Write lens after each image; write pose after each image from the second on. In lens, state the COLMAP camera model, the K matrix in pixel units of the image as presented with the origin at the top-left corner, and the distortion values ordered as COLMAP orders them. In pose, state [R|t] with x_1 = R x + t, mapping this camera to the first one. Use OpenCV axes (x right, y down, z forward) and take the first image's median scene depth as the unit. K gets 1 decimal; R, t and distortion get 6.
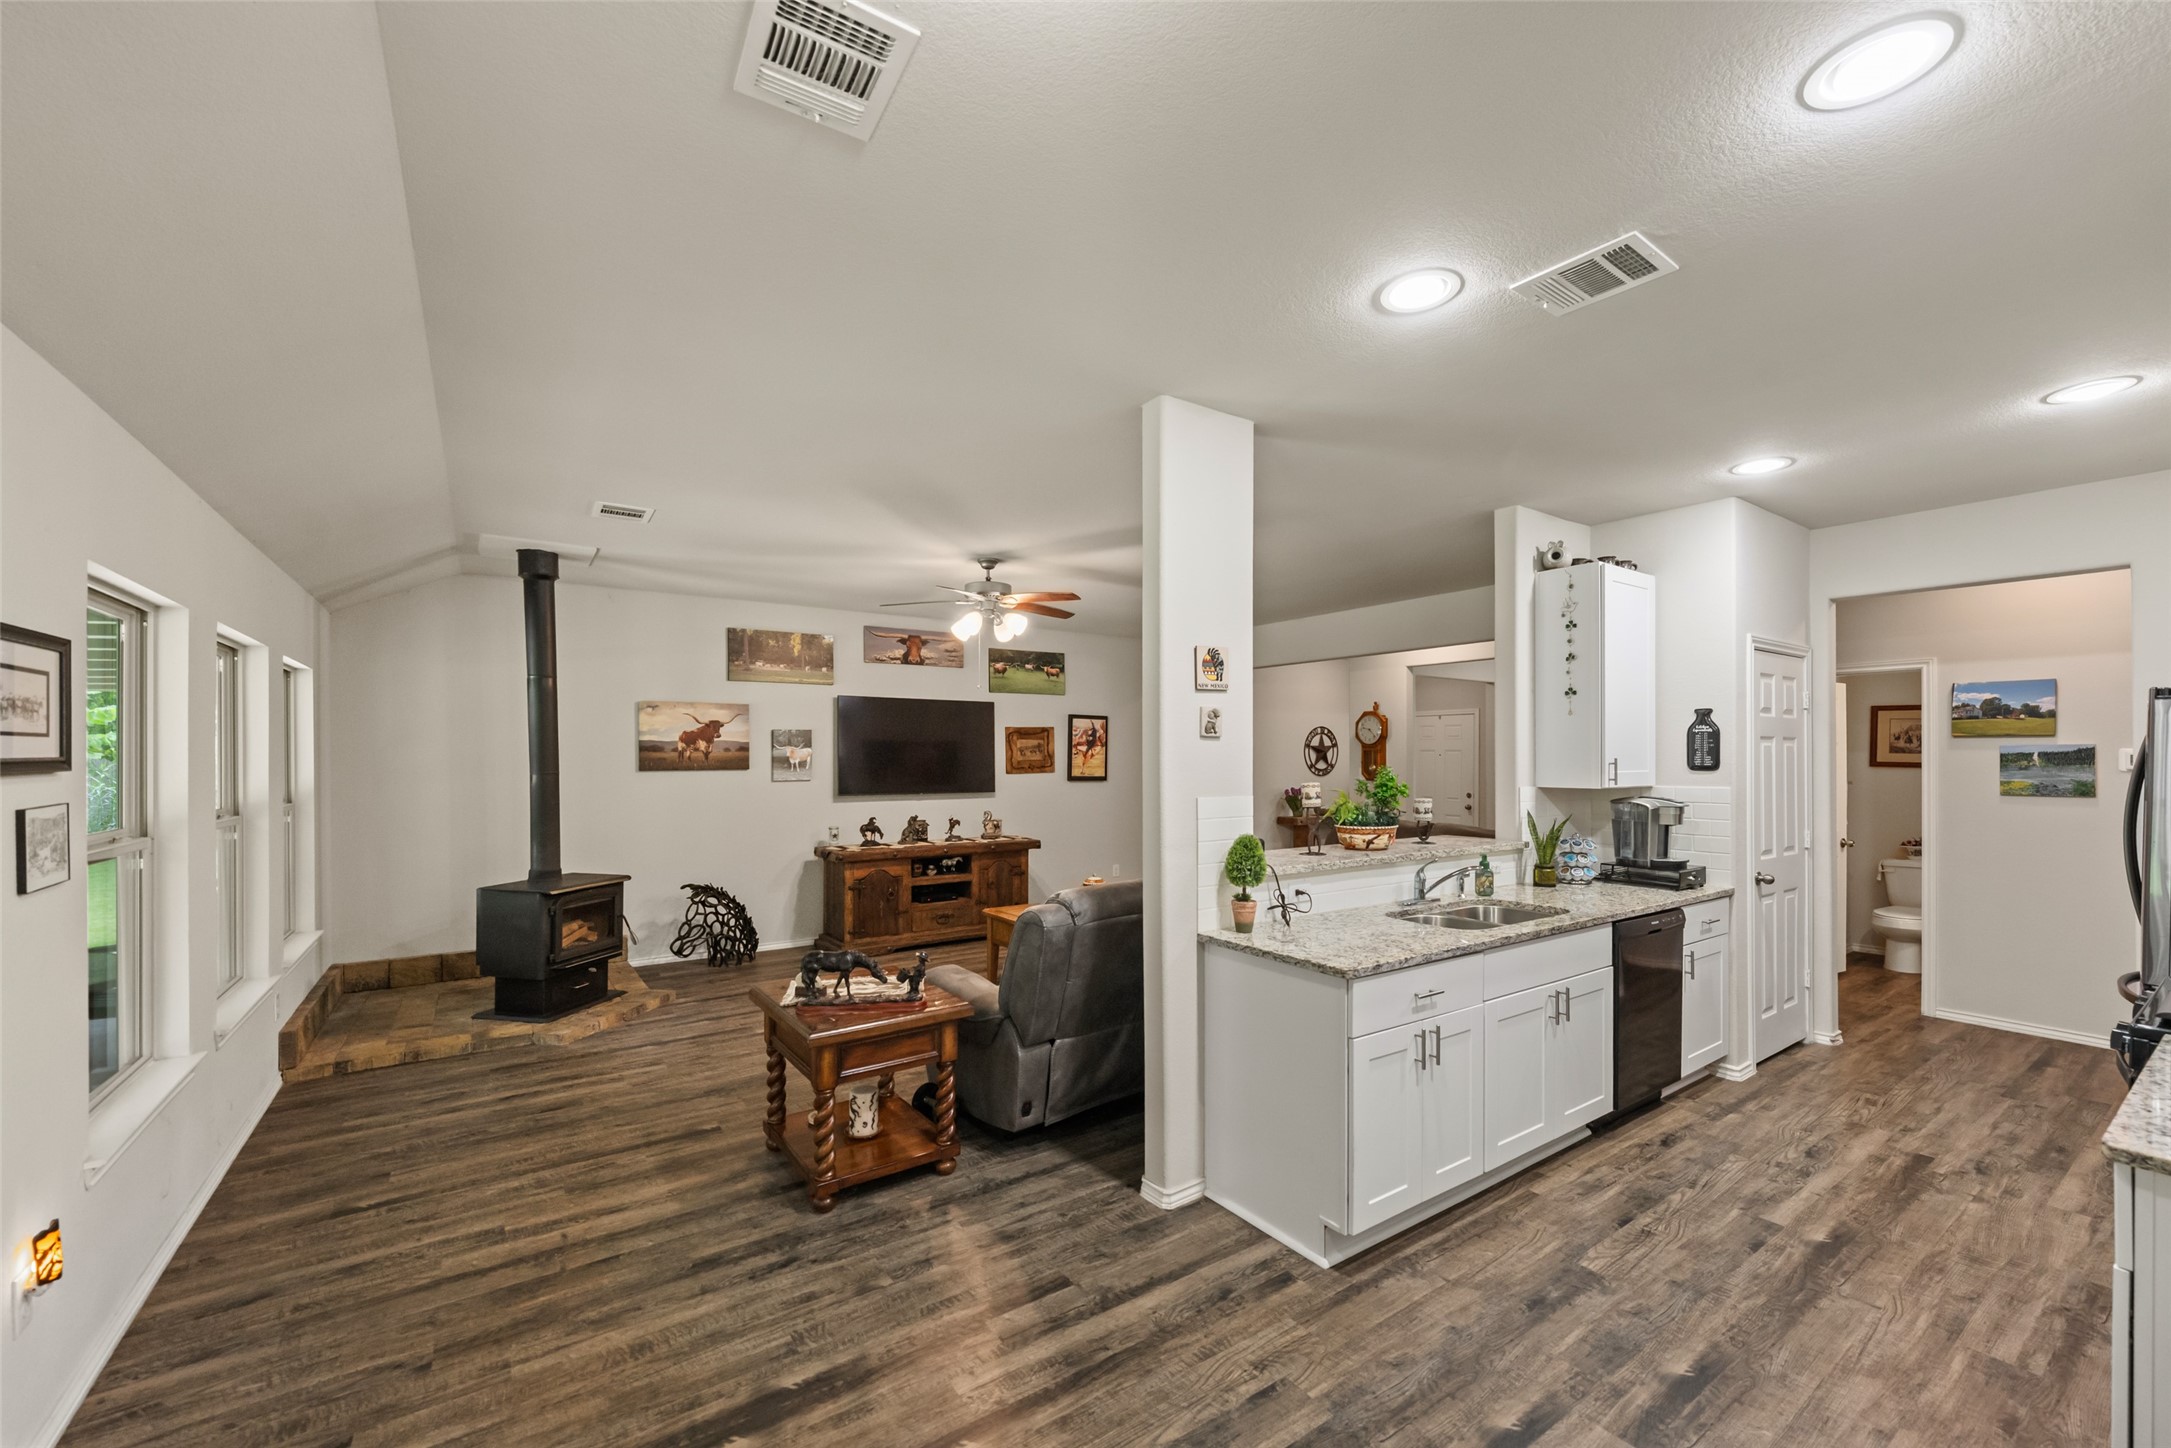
lens RADIAL K [[856.9, 0, 1104.7], [0, 856.9, 758.7], [0, 0, 1]] dist [-0.006085, 0.001506]
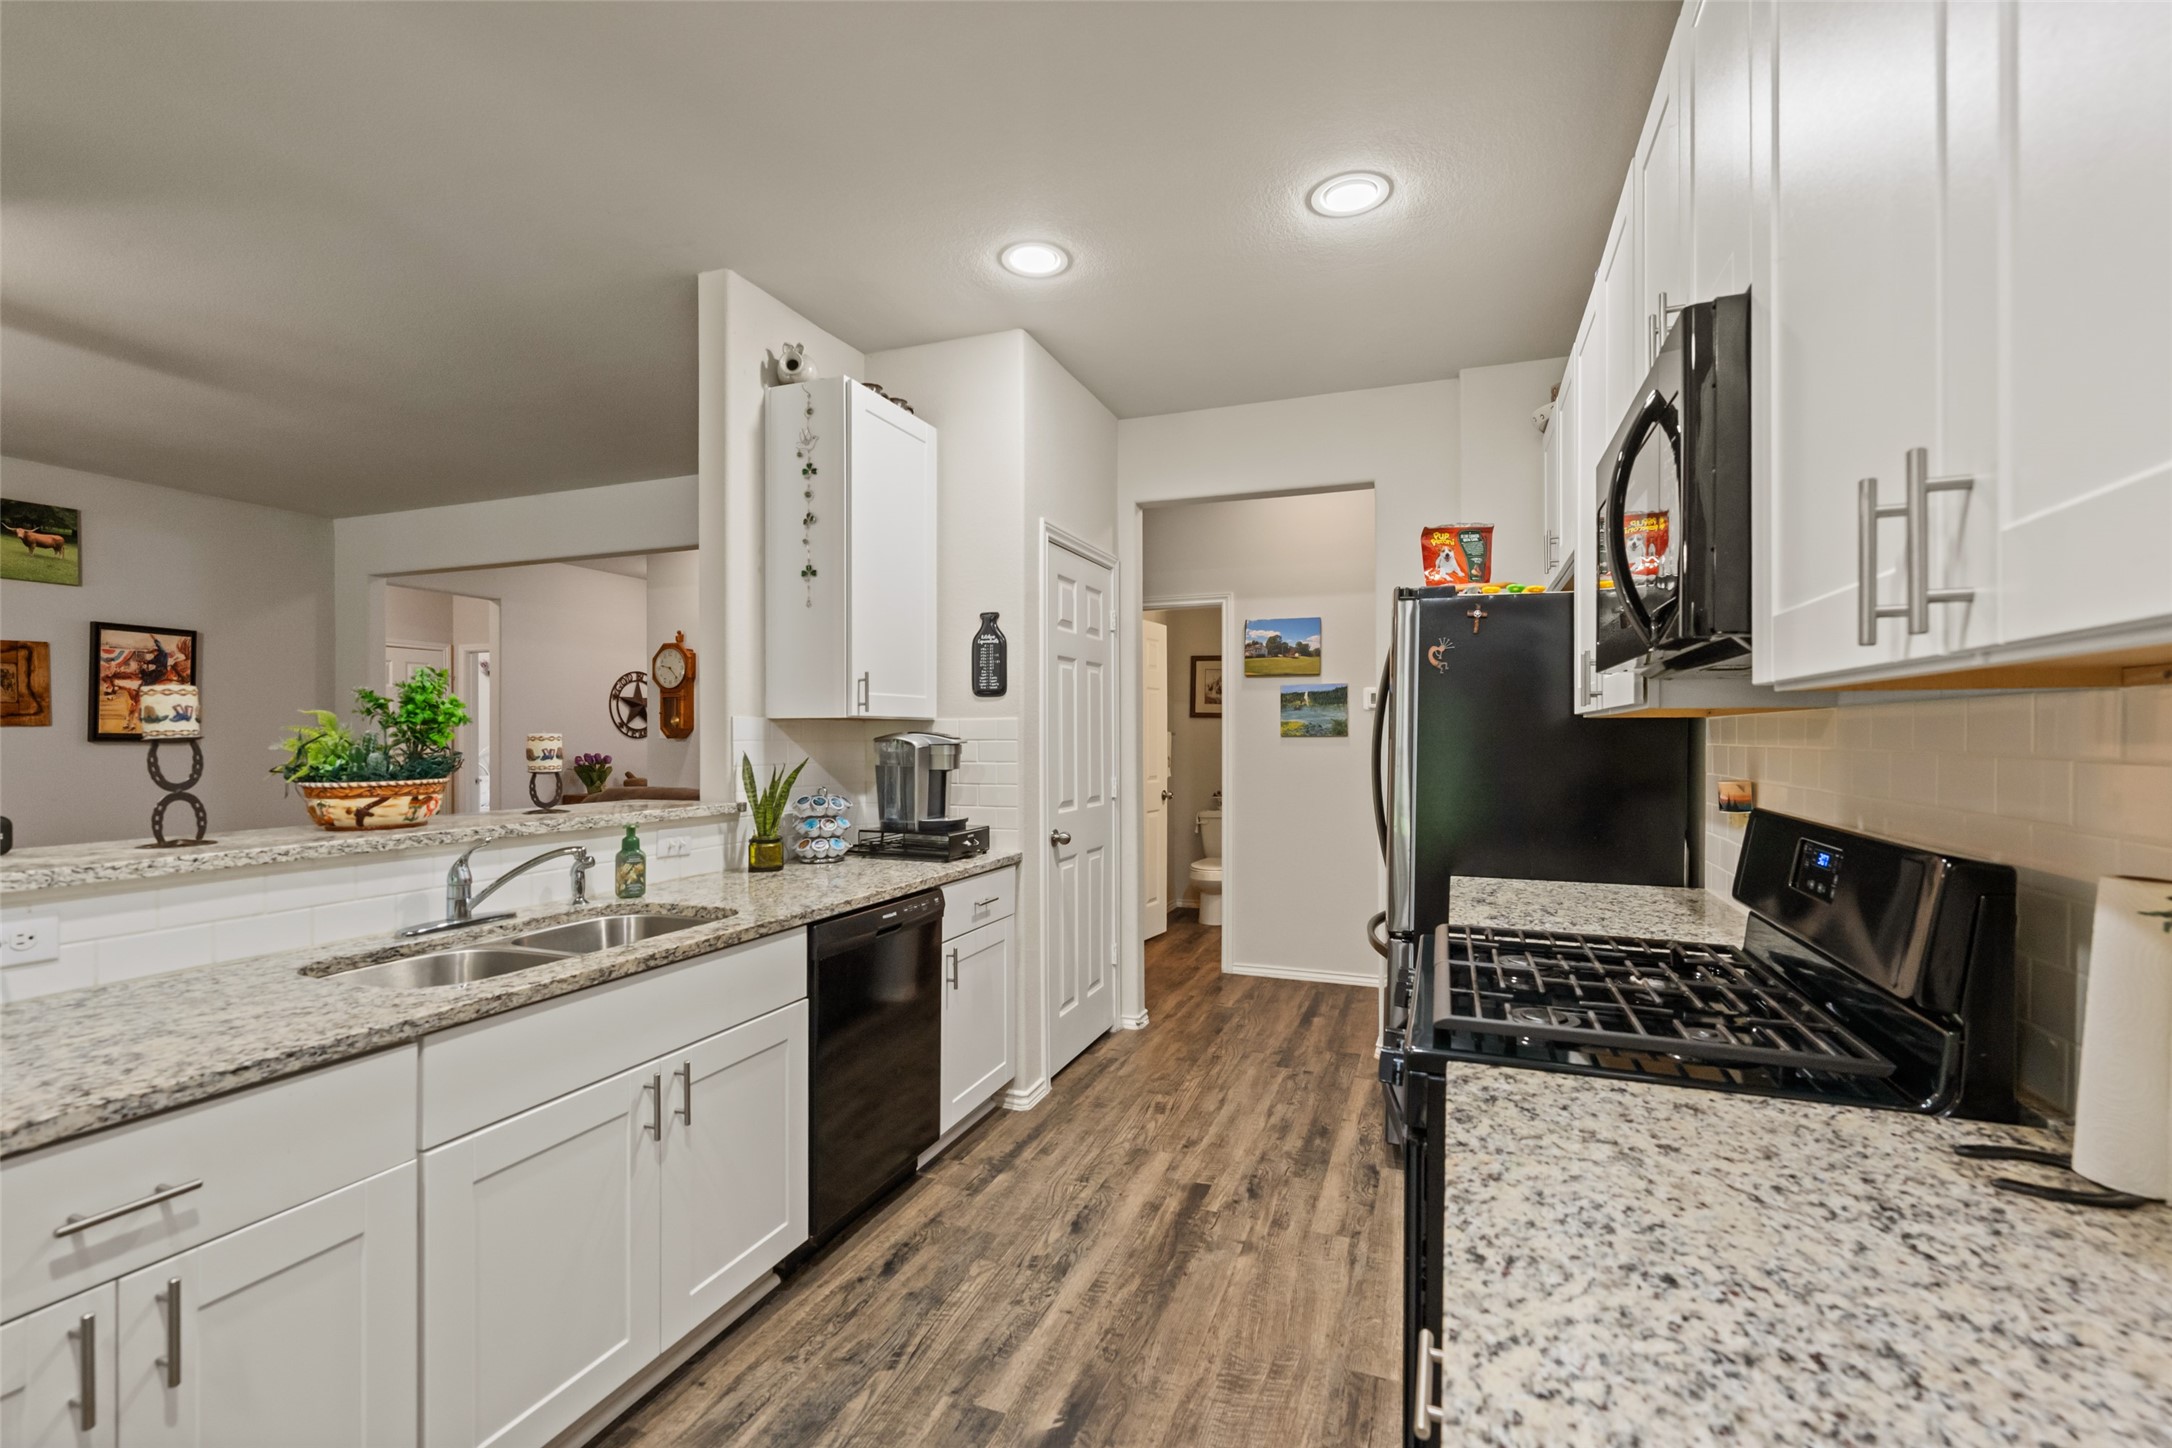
lens RADIAL K [[926.7, 0, 1099.6], [0, 926.7, 742.3], [0, 0, 1]] dist [-0.012915, 0.000619]
pose [[0.822587, -0.005139, 0.568617, 0.321849], [0.001636, 0.999976, 0.006672, 0.048091], [-0.568637, -0.004558, 0.822576, 0.286479]]
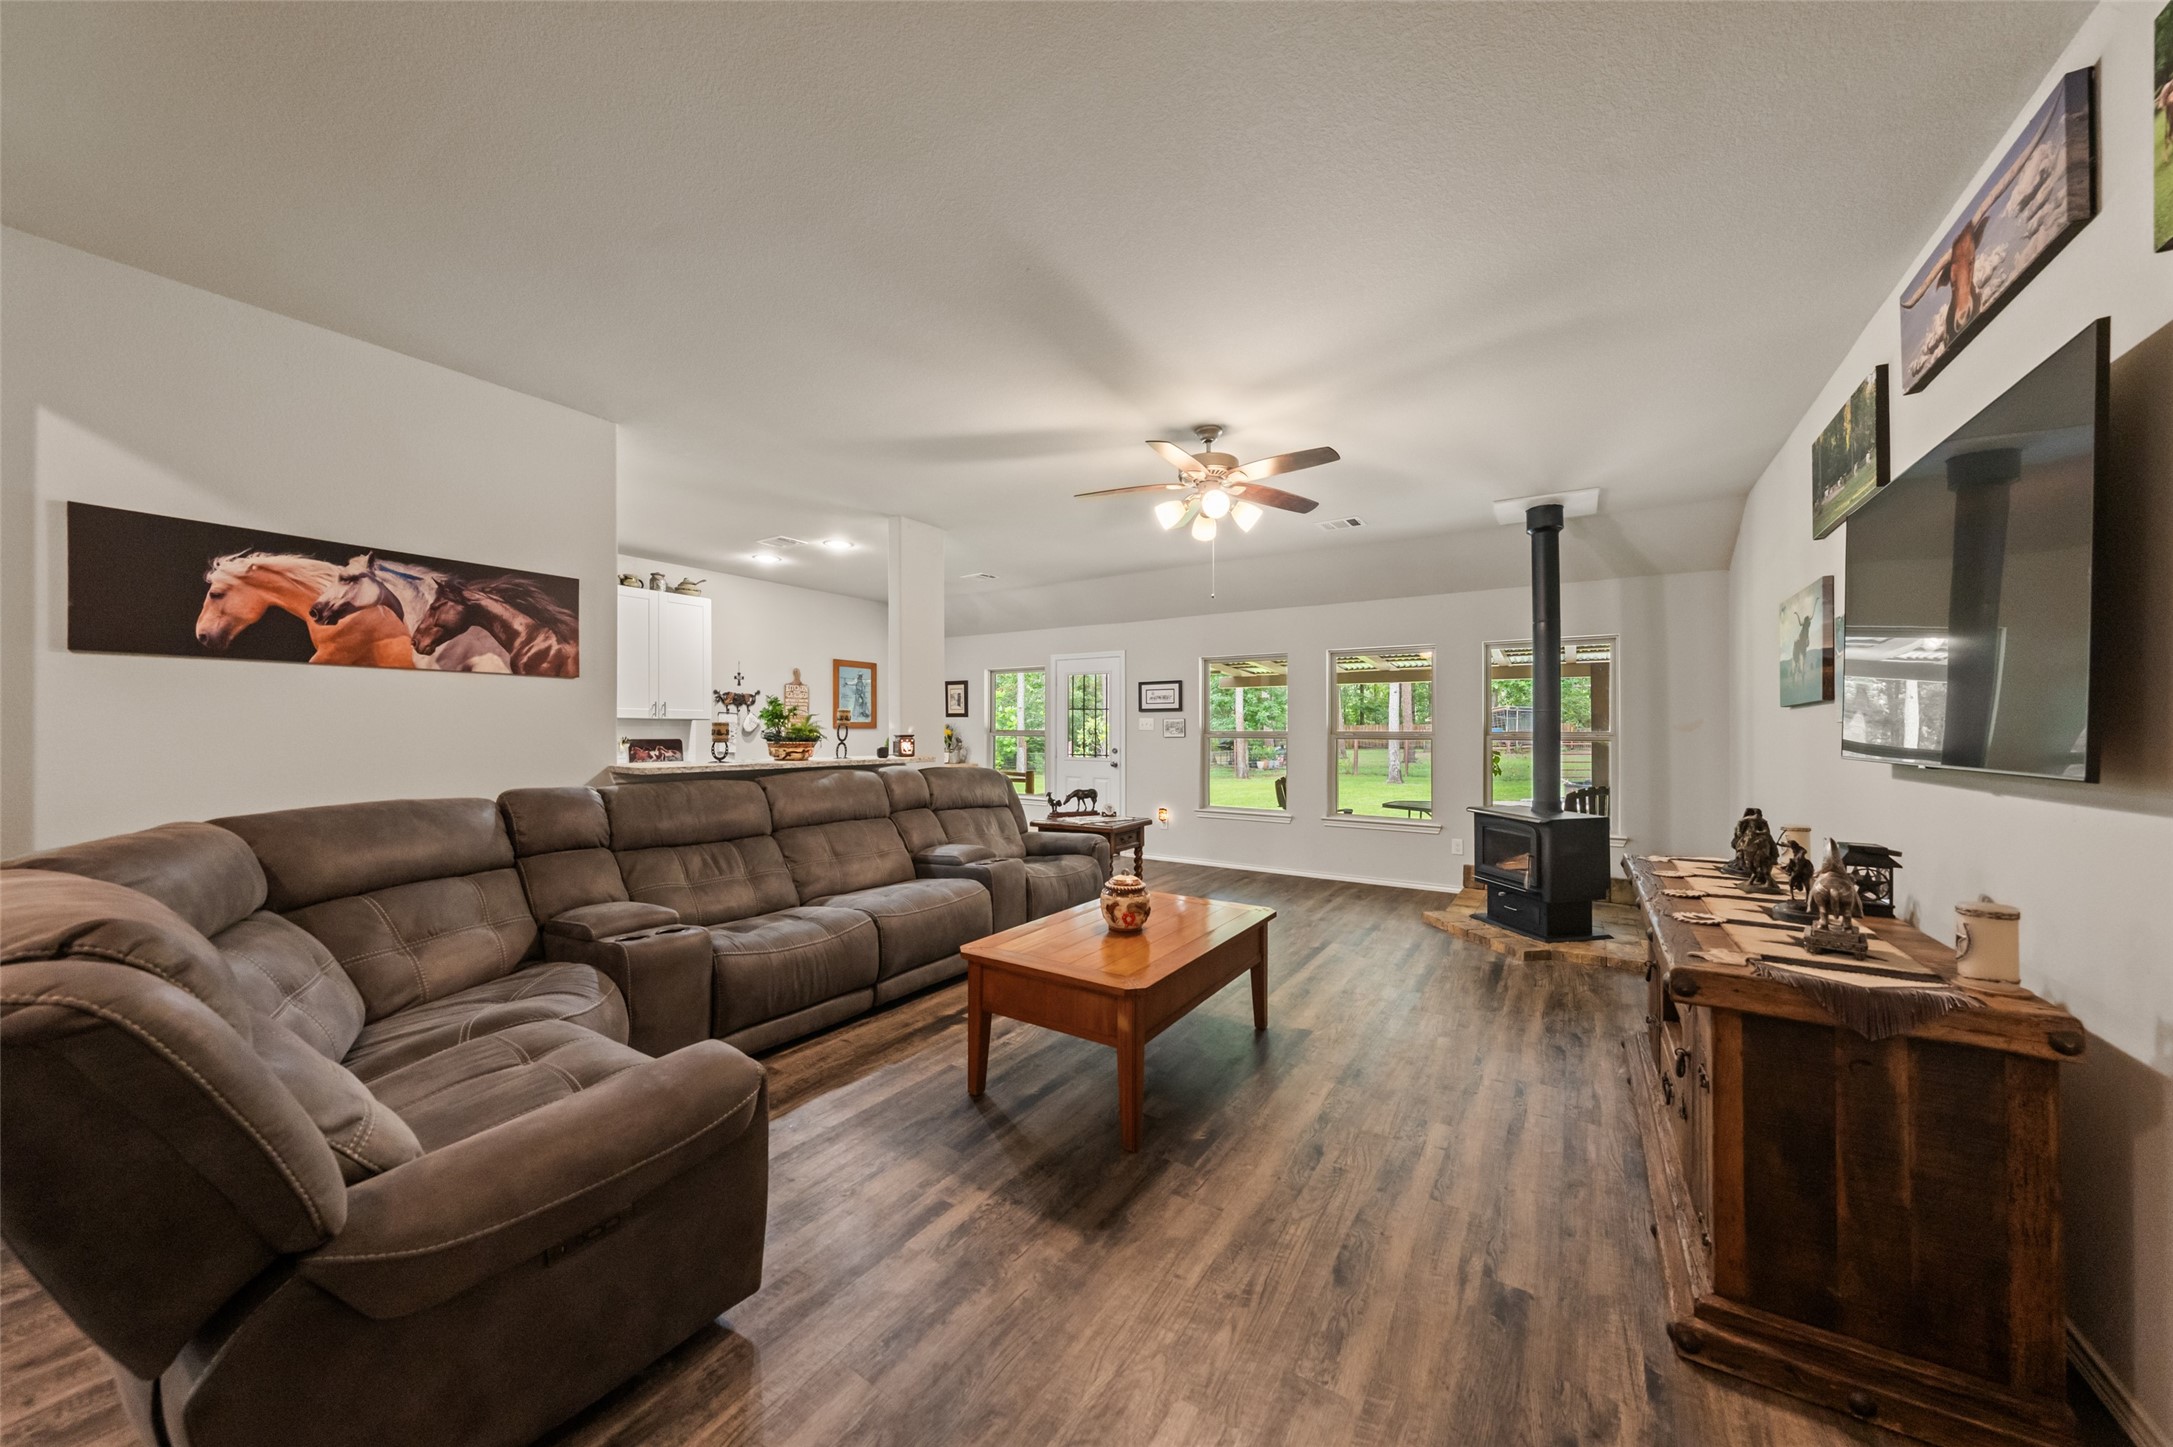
lens RADIAL K [[750.8, 0, 1080.0], [0, 750.8, 727.5], [0, 0, 1]] dist [-0.006091, 0.000689]
pose [[-0.934464, -0.007534, -0.355979, 0.276349], [-0.006861, 0.999971, -0.003152, 0.052055], [0.355992, -0.000503, -0.934489, 2.027064]]
